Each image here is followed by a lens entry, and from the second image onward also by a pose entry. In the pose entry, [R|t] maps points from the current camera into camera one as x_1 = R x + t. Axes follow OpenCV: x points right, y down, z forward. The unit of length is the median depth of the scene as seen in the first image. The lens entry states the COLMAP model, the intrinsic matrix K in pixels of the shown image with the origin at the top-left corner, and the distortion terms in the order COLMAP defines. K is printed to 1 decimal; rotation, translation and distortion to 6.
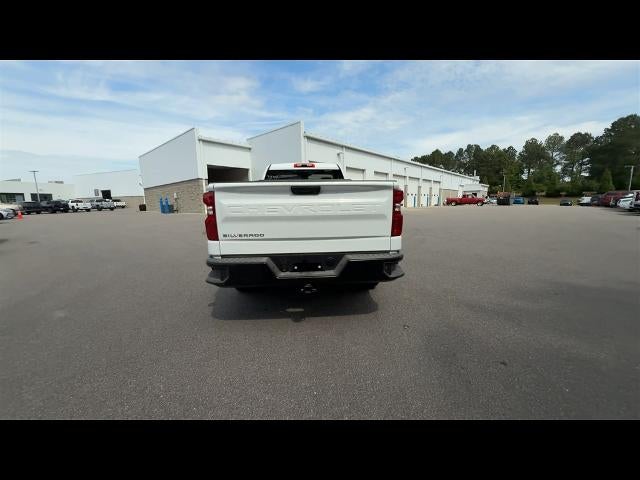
lens RADIAL K [[252.1, 0, 322.4], [0, 252.1, 239.4], [0, 0, 1]] dist [0.000330, -0.001224]
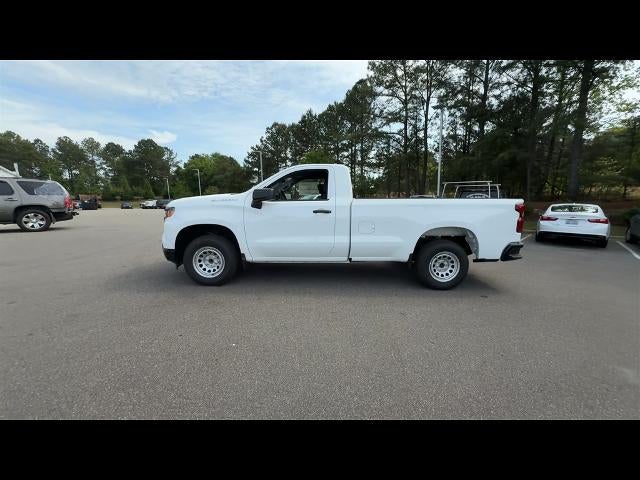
lens RADIAL K [[252.1, 0, 316.0], [0, 252.1, 237.8], [0, 0, 1]] dist [0.000330, -0.001224]
pose [[0.037889, -0.137073, 0.989836, -0.104148], [0.155173, 0.979339, 0.129680, -0.022182], [-0.987160, 0.148683, 0.058376, 0.125310]]
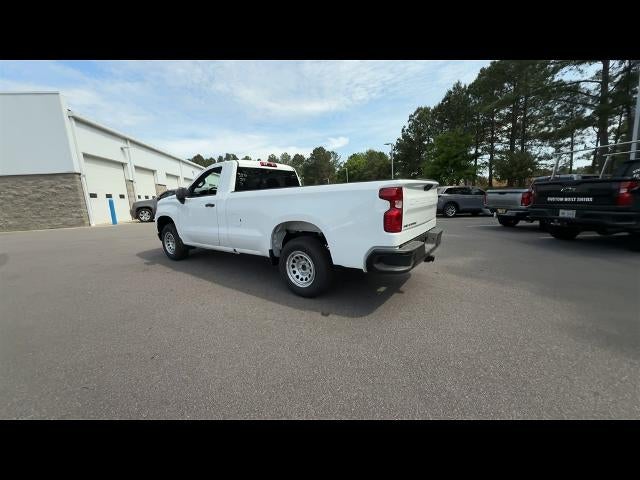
lens RADIAL K [[252.1, 0, 320.5], [0, 252.1, 236.0], [0, 0, 1]] dist [0.000330, -0.001224]
pose [[0.630812, -0.134882, 0.764123, -0.063257], [0.159865, 0.986240, 0.042115, -0.003459], [-0.759289, 0.095590, 0.643695, 0.024196]]
